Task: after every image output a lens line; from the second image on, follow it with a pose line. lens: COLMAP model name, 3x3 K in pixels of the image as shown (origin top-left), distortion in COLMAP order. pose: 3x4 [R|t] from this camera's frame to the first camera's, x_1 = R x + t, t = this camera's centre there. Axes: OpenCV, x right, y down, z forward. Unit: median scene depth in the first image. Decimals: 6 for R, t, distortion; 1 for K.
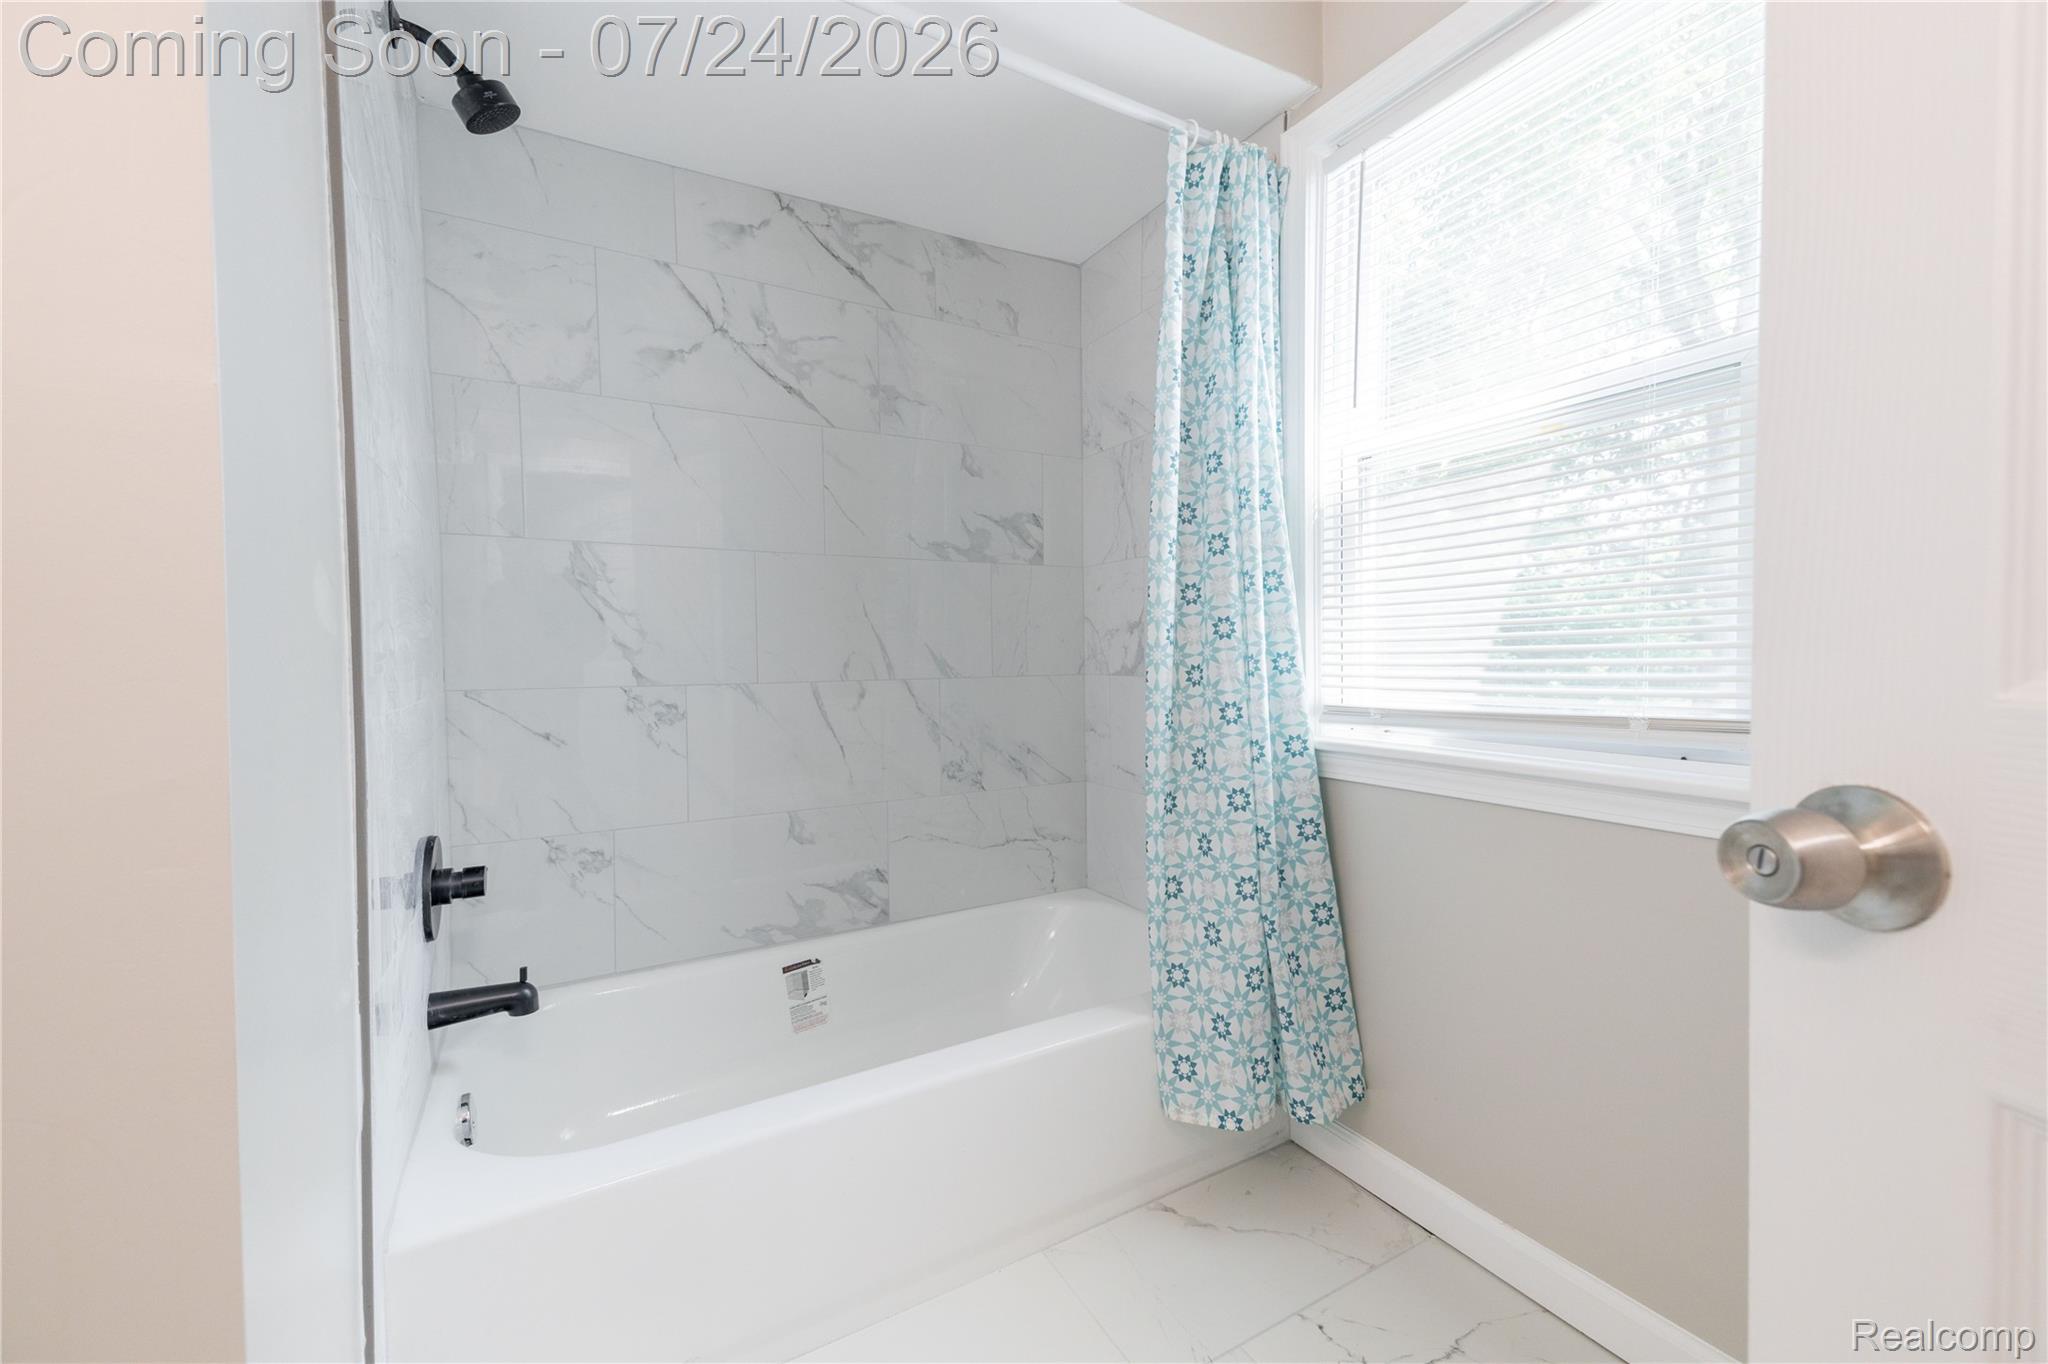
lens RADIAL K [[829.6, 0, 1026.2], [0, 829.6, 676.3], [0, 0, 1]] dist [0.050759, -0.014875]
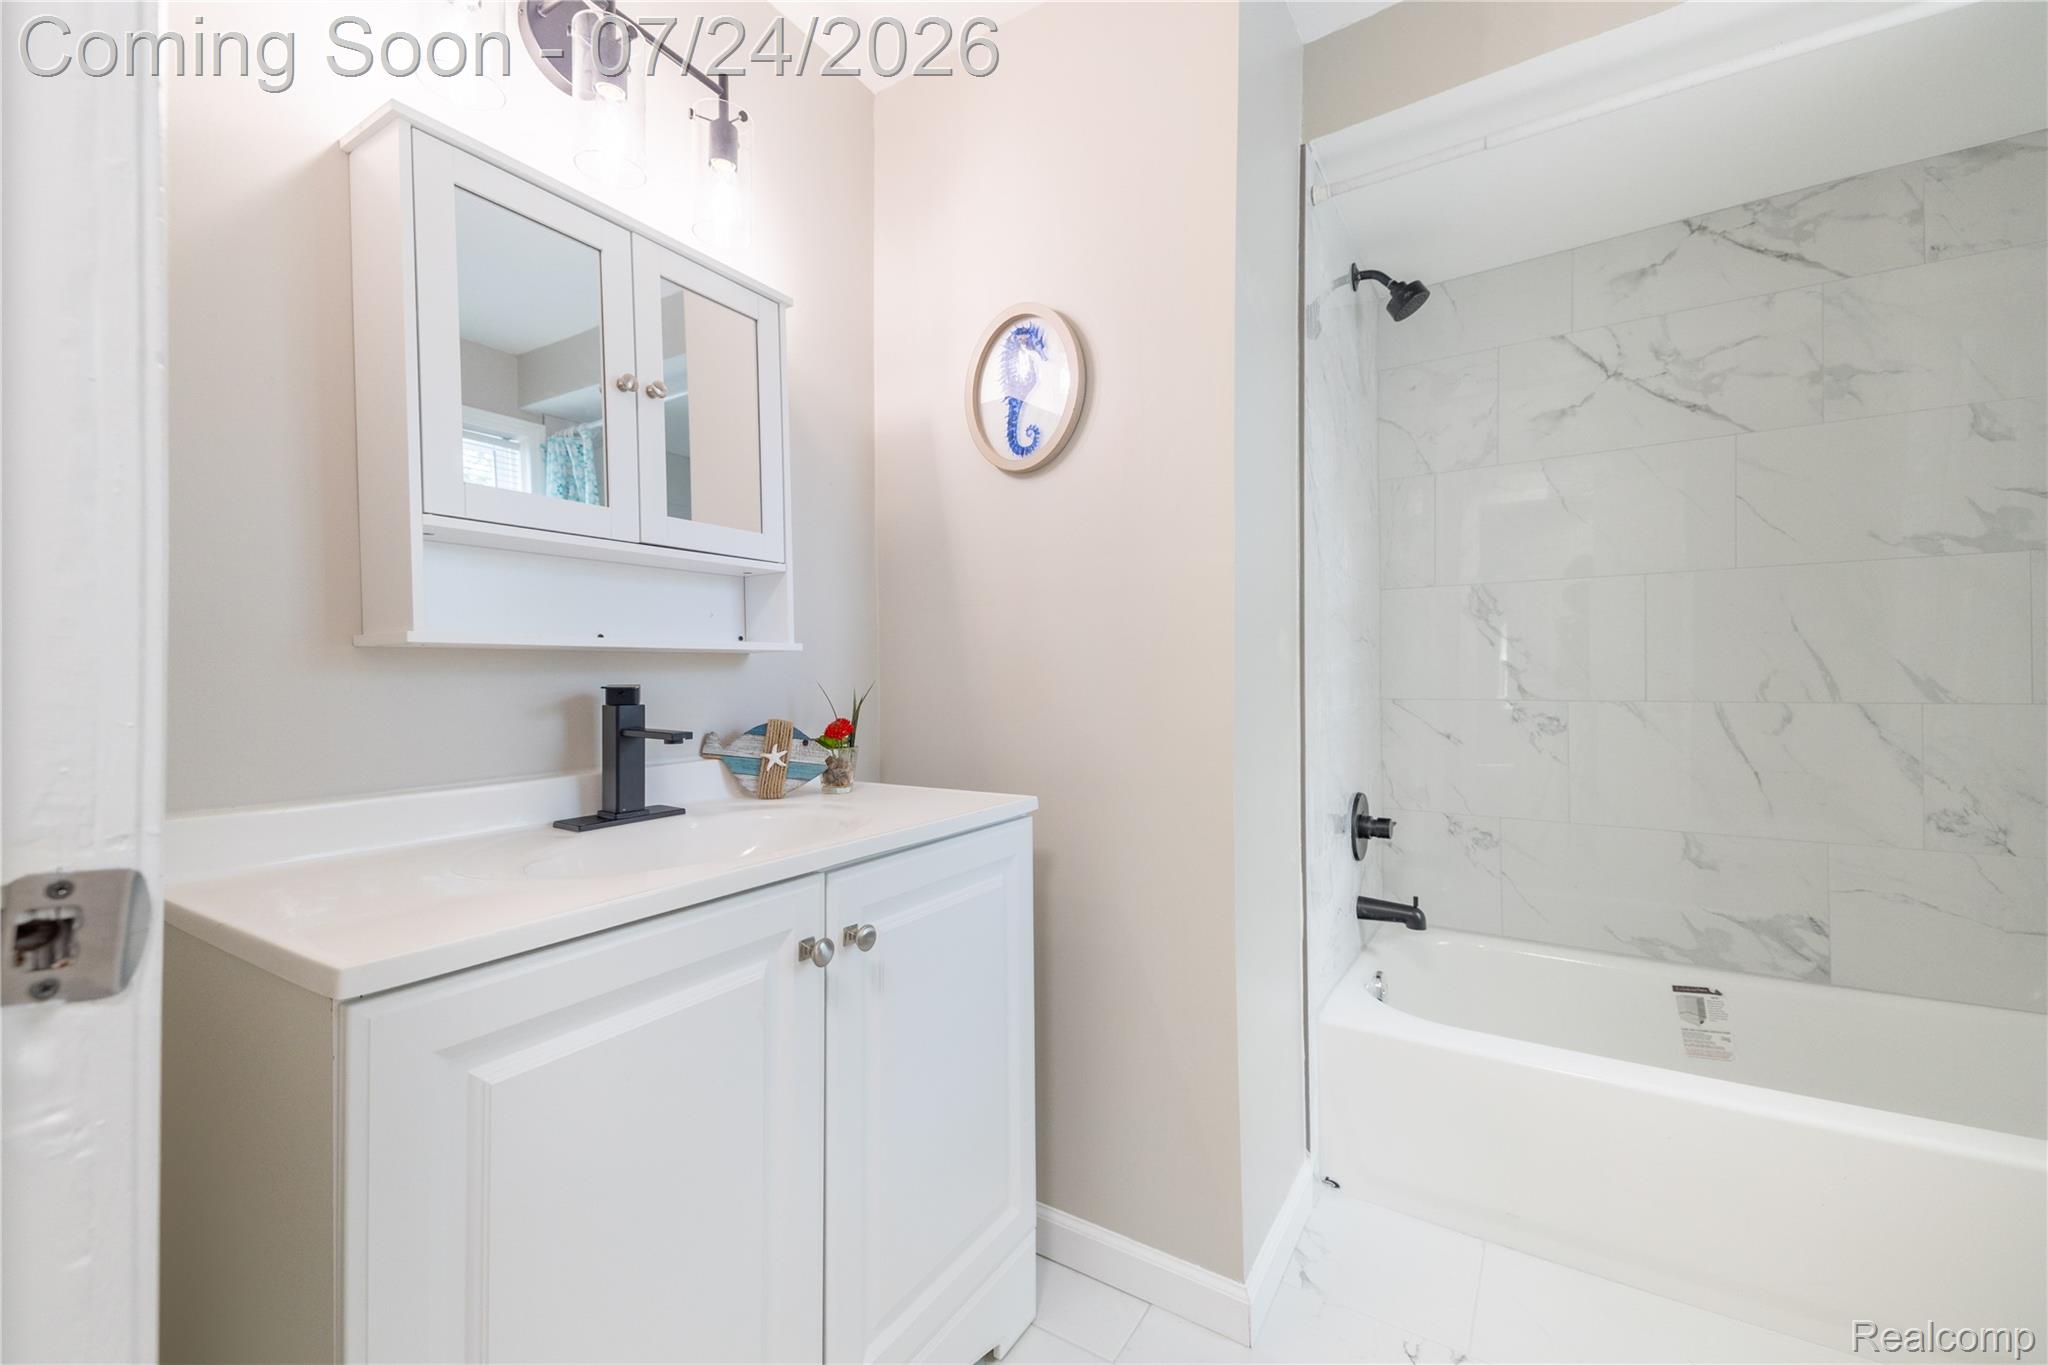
lens RADIAL K [[829.6, 0, 1026.2], [0, 829.6, 676.8], [0, 0, 1]] dist [0.050759, -0.014875]
pose [[0.469418, 0.006224, -0.882954, 0.245088], [-0.022611, 0.999732, -0.004974, 0.000565], [0.882687, 0.022299, 0.469433, -0.171833]]
